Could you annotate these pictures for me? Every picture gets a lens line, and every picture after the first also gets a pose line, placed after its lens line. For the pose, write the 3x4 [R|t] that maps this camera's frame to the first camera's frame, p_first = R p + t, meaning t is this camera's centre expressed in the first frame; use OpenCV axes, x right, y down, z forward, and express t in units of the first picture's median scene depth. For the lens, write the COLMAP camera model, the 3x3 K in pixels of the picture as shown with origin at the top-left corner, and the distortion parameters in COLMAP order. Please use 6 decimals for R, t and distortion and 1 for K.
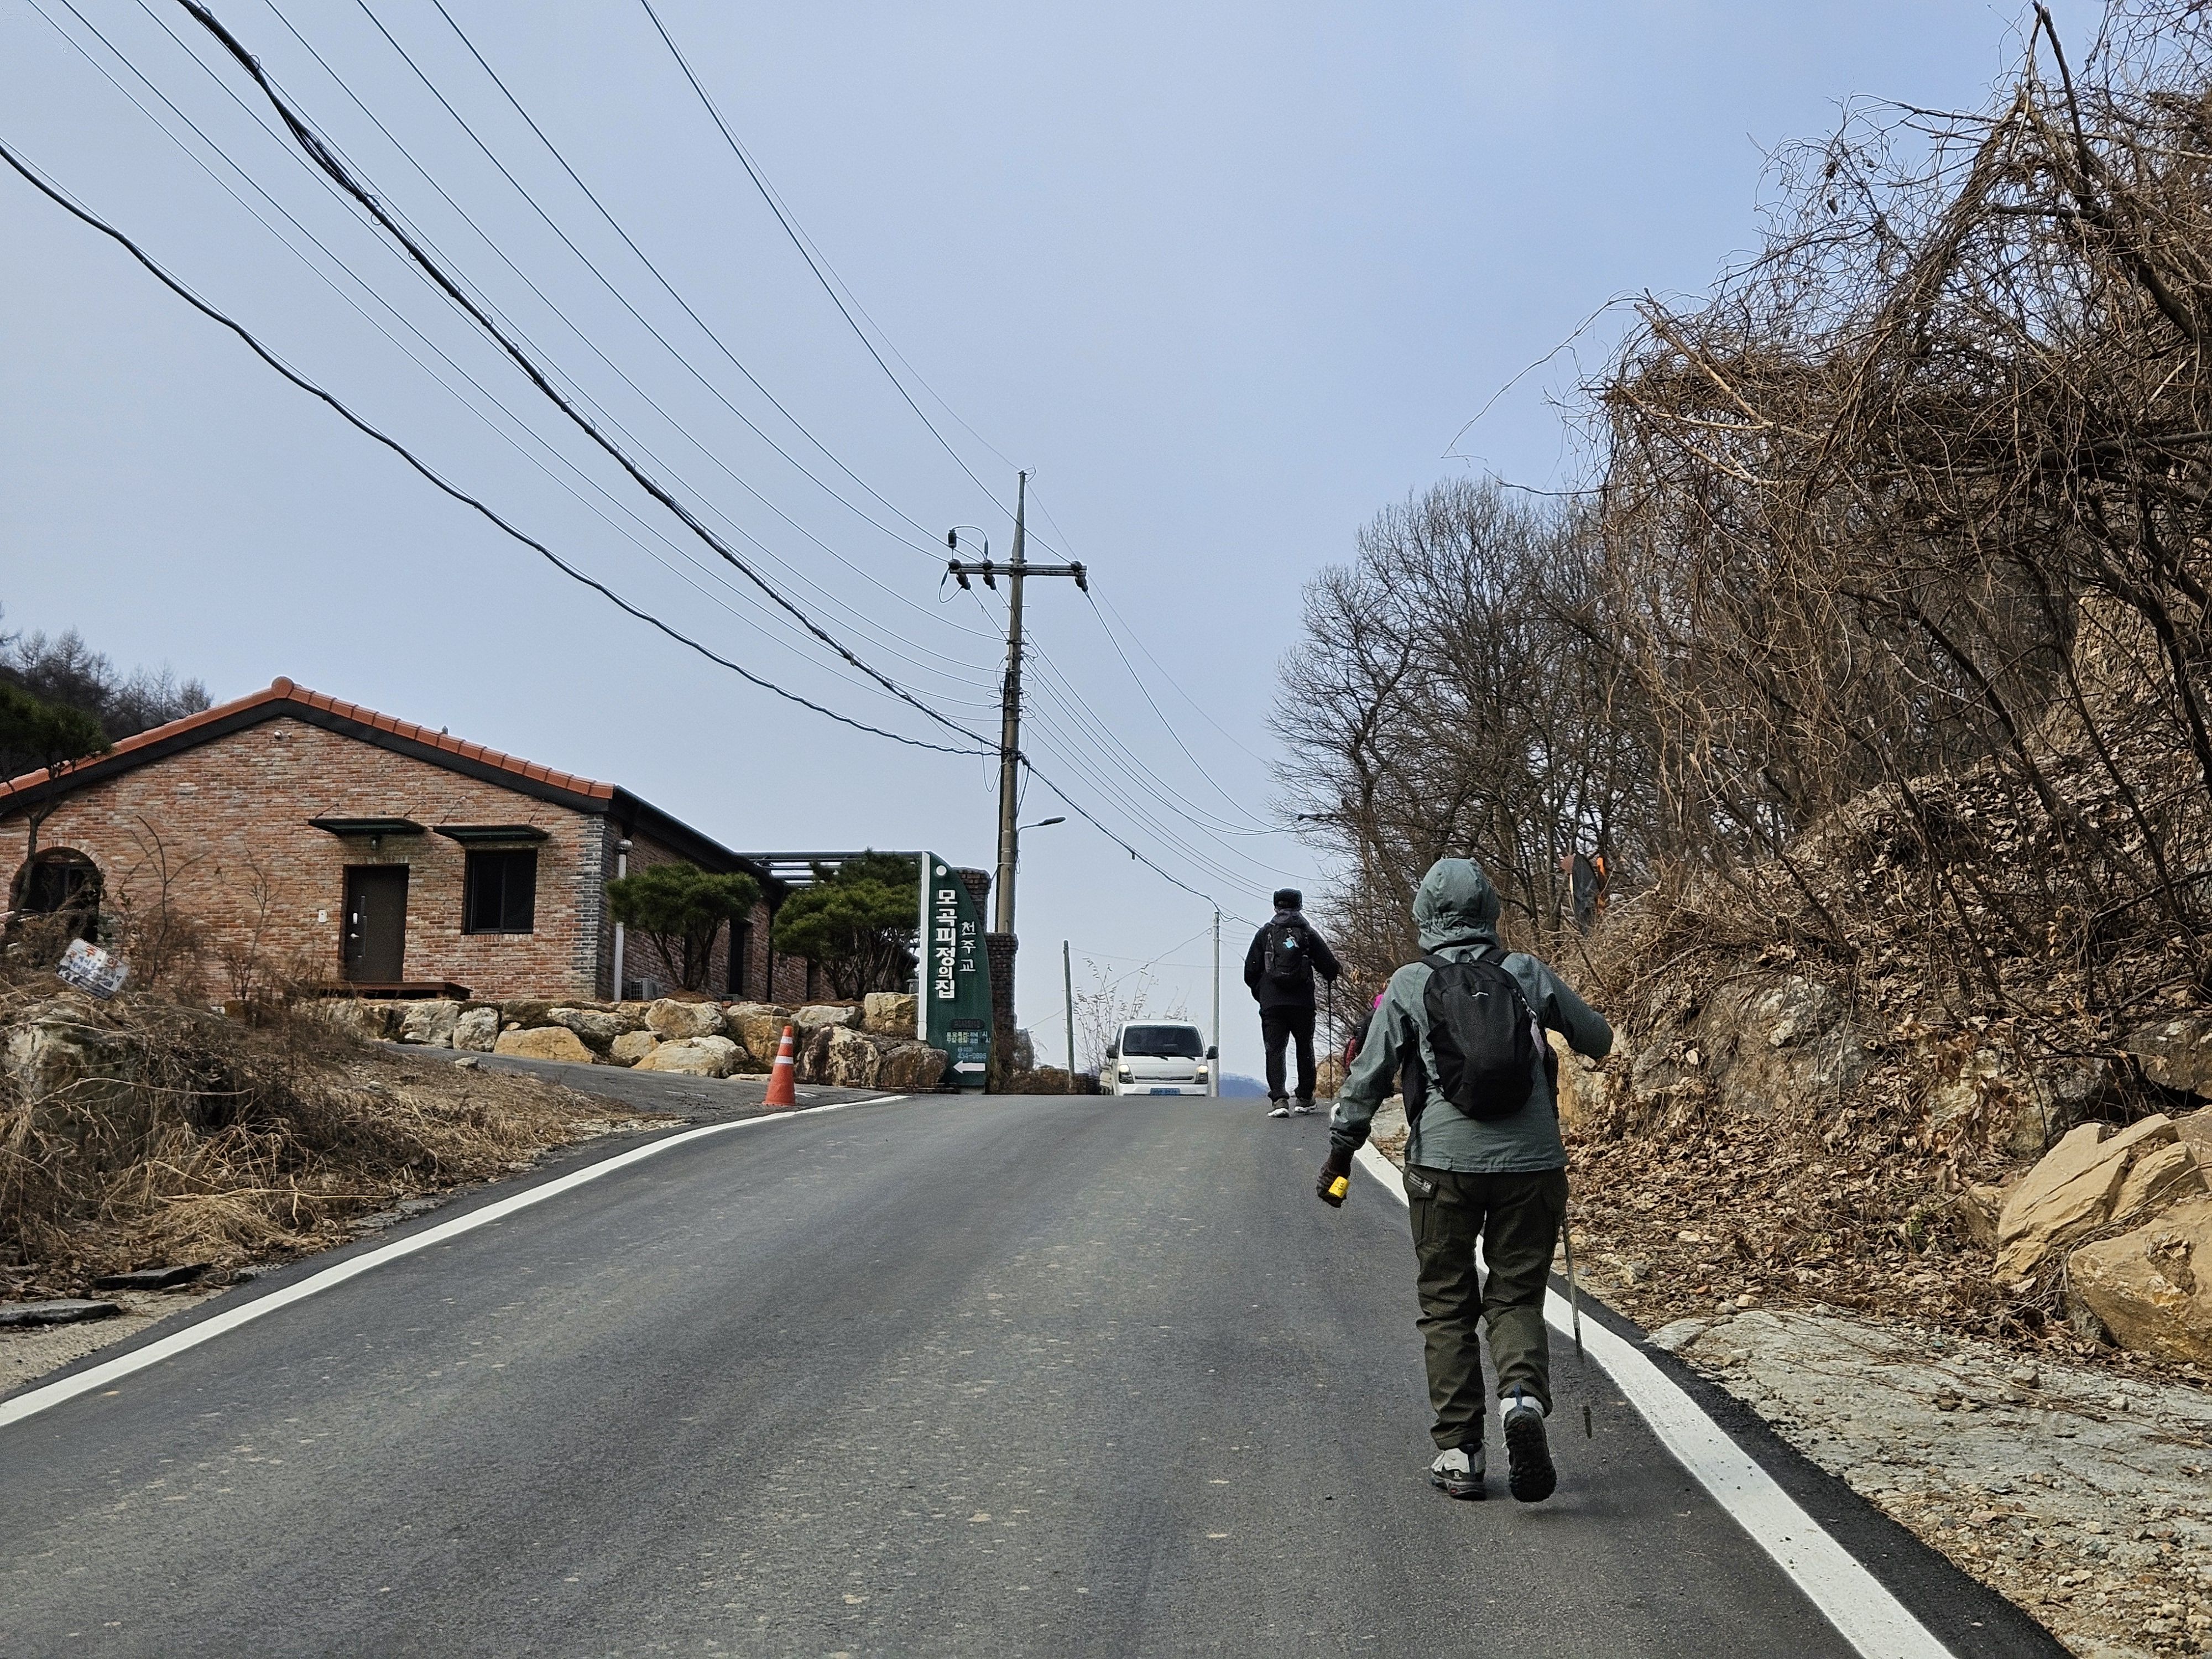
lens RADIAL K [[2641.8, 0, 1106.2], [0, 2641.8, 826.2], [0, 0, 1]] dist [0.131732, 0.000000]
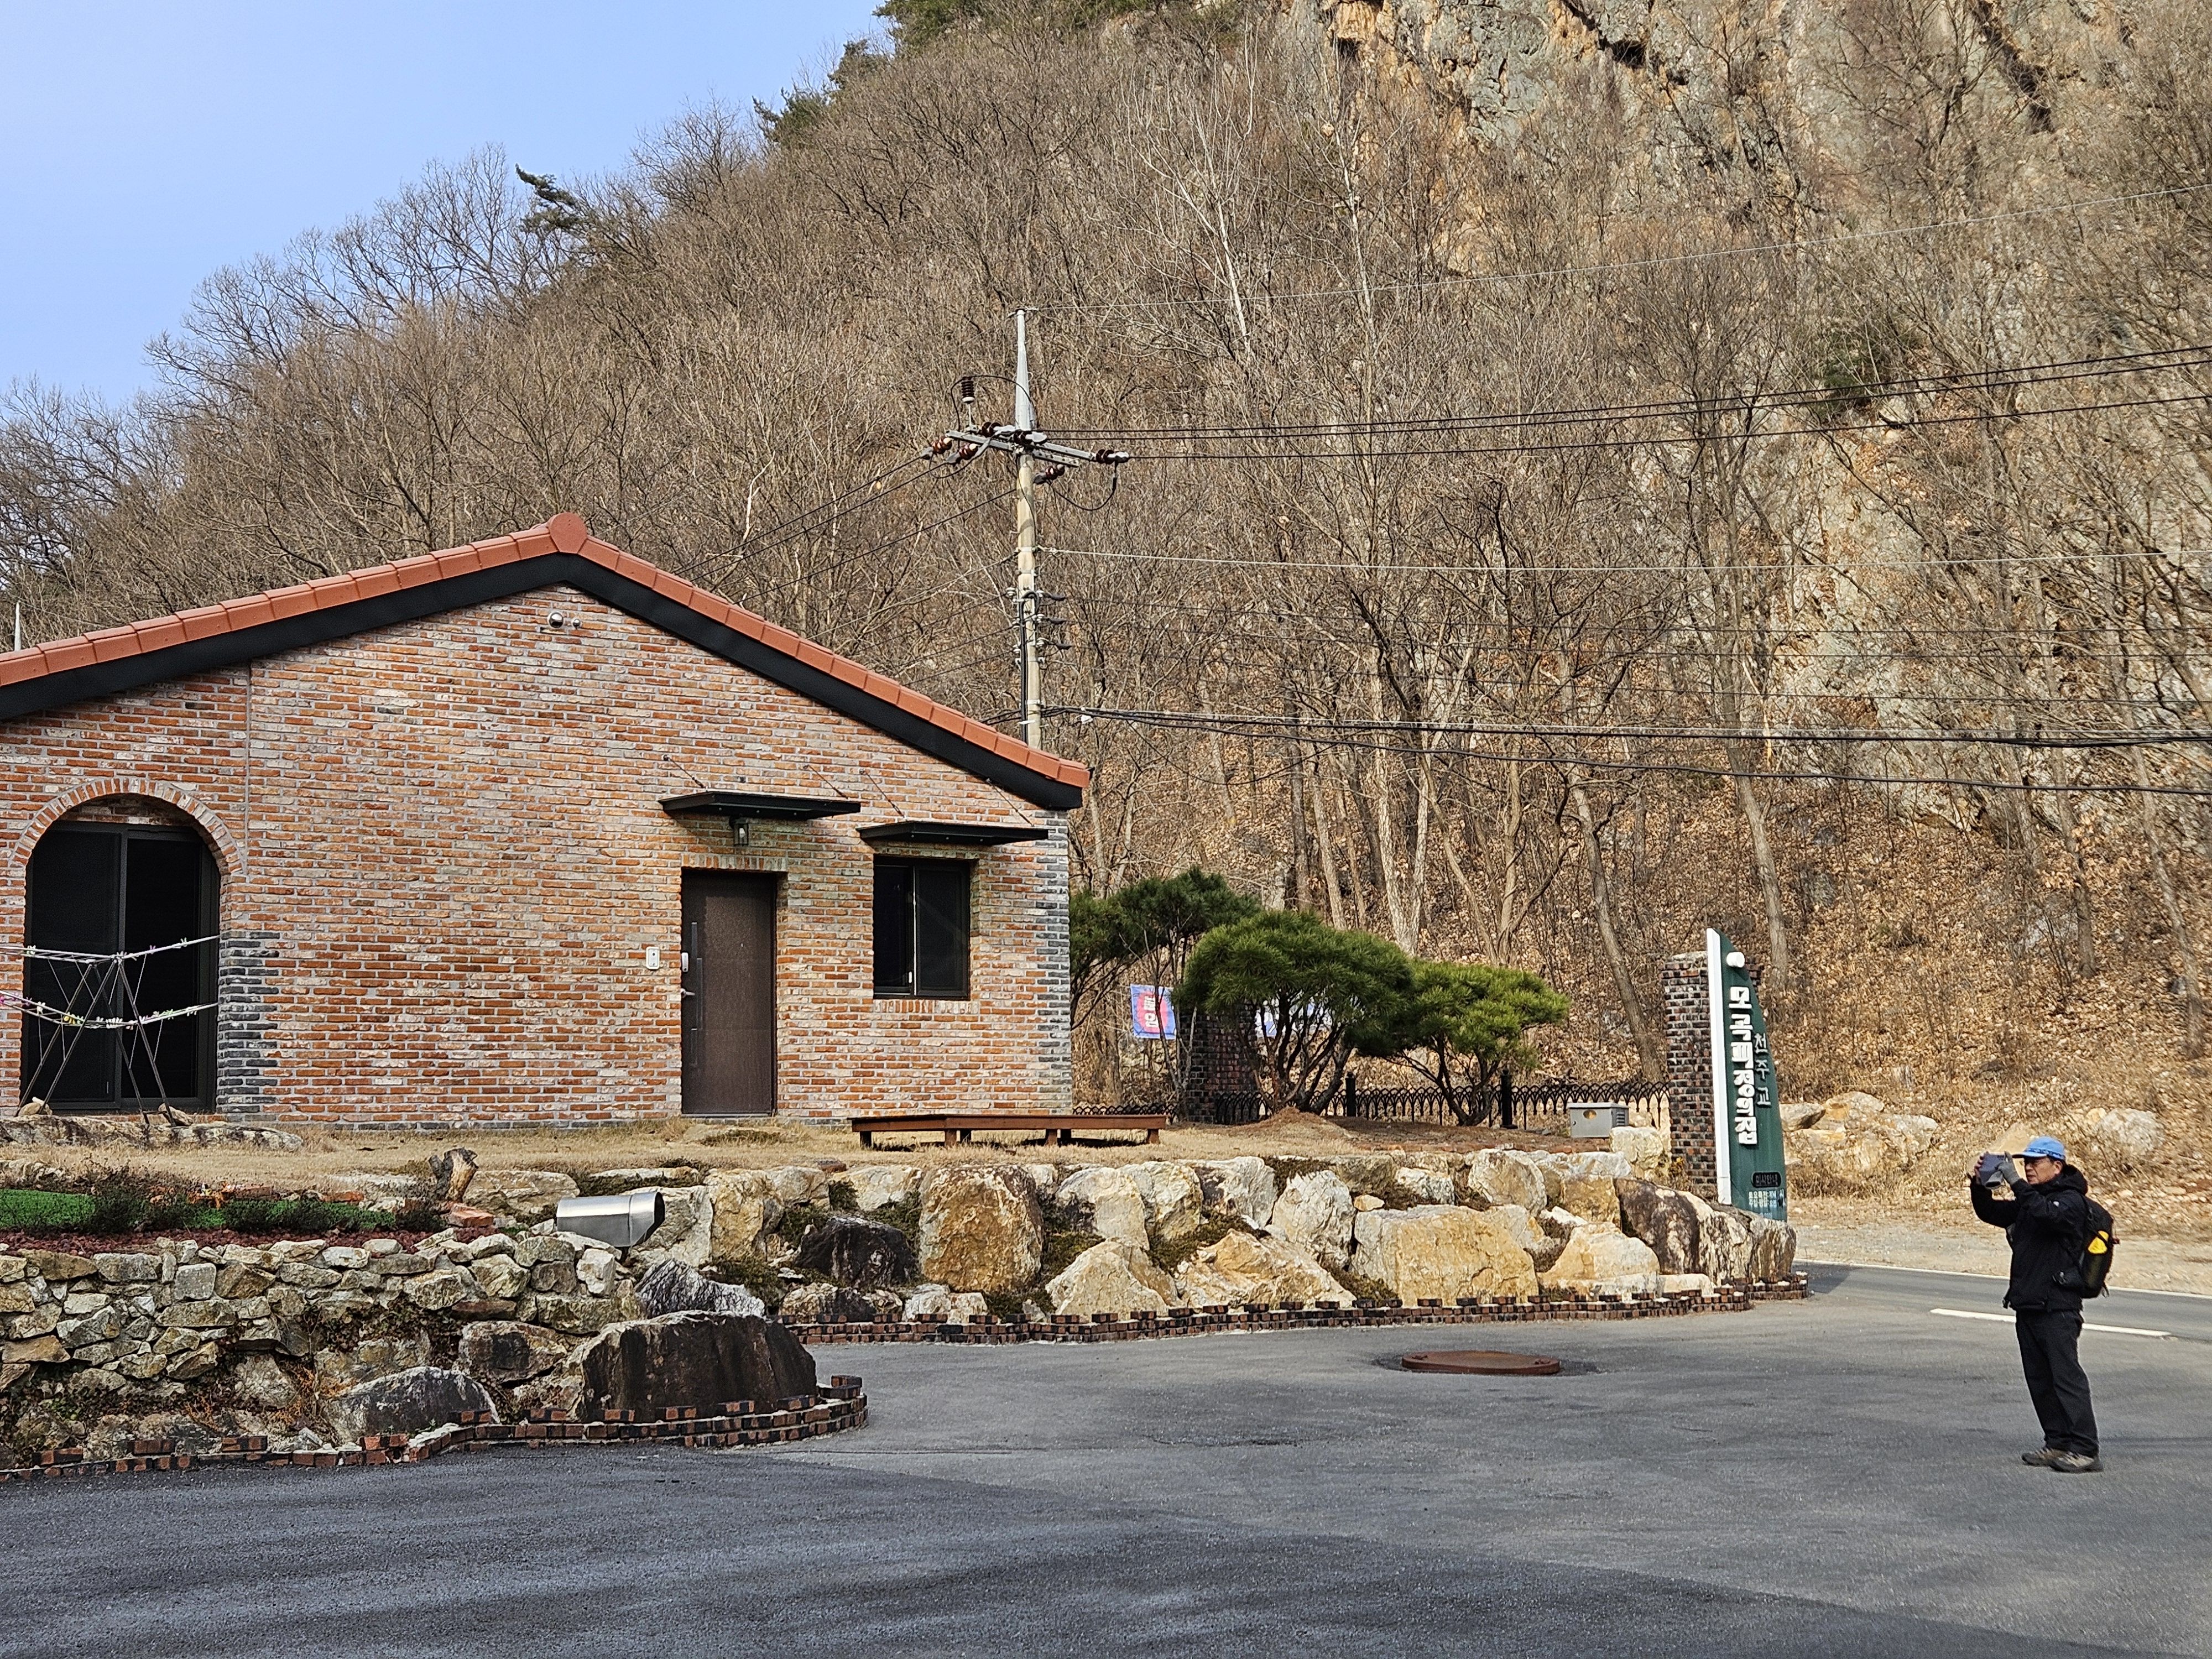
lens RADIAL K [[2641.8, 0, 1107.0], [0, 2641.8, 834.6], [0, 0, 1]] dist [0.131732, 0.000000]
pose [[0.746349, 0.059274, 0.662910, -0.592706], [-0.100782, 0.994606, 0.024534, -0.015094], [-0.657880, -0.085120, 0.748297, 0.524582]]
